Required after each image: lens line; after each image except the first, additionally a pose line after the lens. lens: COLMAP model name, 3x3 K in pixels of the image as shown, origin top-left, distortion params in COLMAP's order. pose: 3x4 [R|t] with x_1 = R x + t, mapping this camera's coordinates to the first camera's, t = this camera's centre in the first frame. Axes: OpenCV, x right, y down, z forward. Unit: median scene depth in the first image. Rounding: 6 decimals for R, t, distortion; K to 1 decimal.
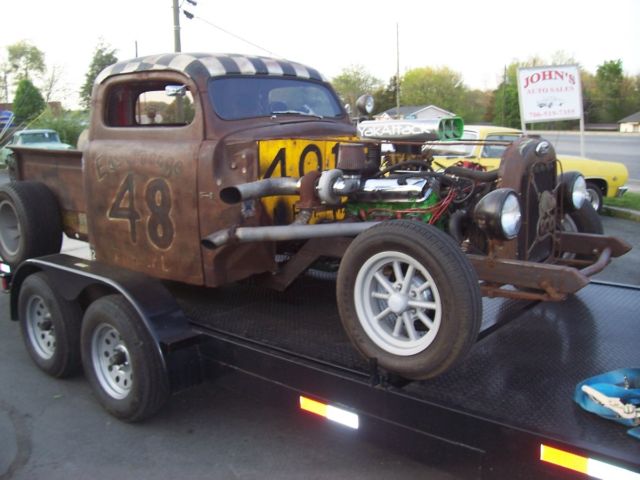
lens RADIAL K [[628.3, 0, 320.5], [0, 628.3, 225.3], [0, 0, 1]] dist [-0.089434, 0.000000]
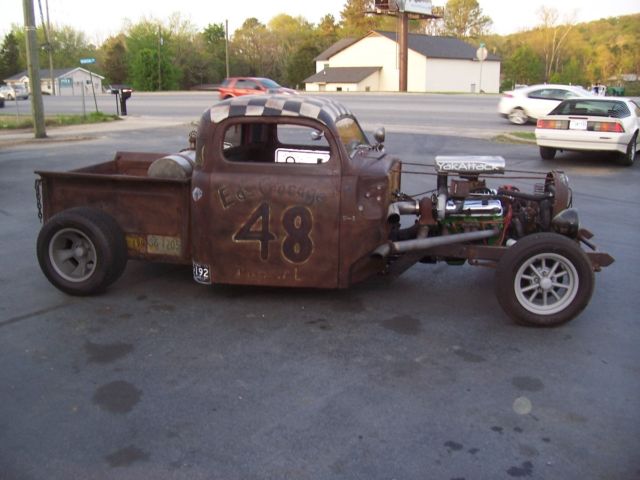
lens RADIAL K [[628.3, 0, 316.8], [0, 628.3, 240.7], [0, 0, 1]] dist [-0.089434, 0.000000]
pose [[0.886462, -0.080713, 0.455708, -0.796884], [0.051396, 0.995753, 0.076386, -0.099911], [-0.459938, -0.044292, 0.886846, -0.114848]]
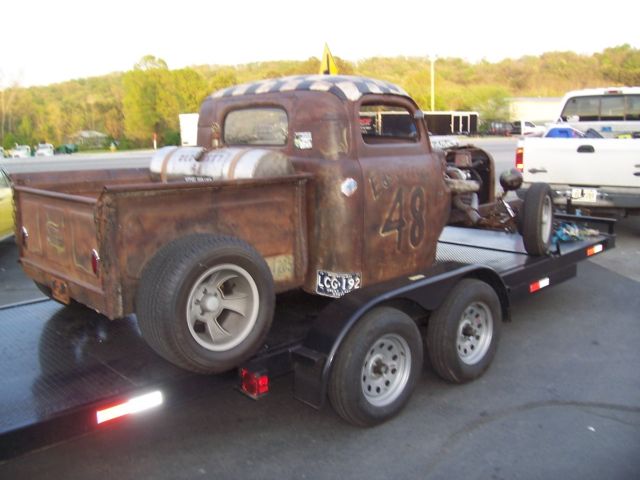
lens RADIAL K [[628.3, 0, 312.9], [0, 628.3, 240.7], [0, 0, 1]] dist [-0.089434, 0.000000]
pose [[0.098284, -0.156646, 0.982752, -1.460599], [0.187984, 0.972677, 0.136240, -0.174981], [-0.977242, 0.171352, 0.125046, 1.063941]]
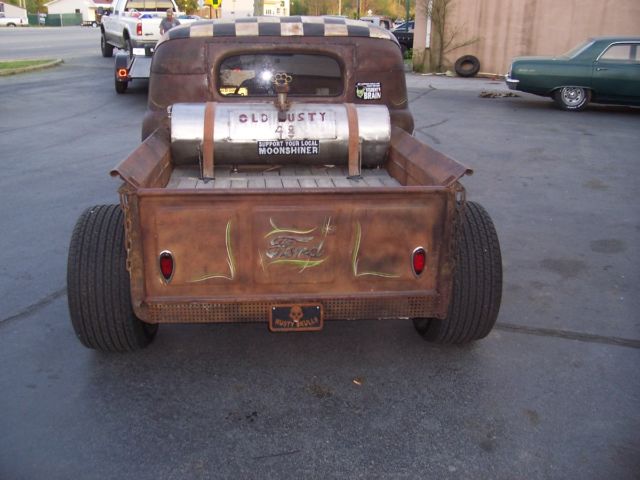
lens RADIAL K [[628.3, 0, 320.1], [0, 628.3, 237.1], [0, 0, 1]] dist [-0.089434, 0.000000]
pose [[-0.733935, -0.199804, 0.649167, -1.041594], [0.123404, 0.900622, 0.416716, -0.416967], [-0.667915, 0.385952, -0.636341, 1.970954]]
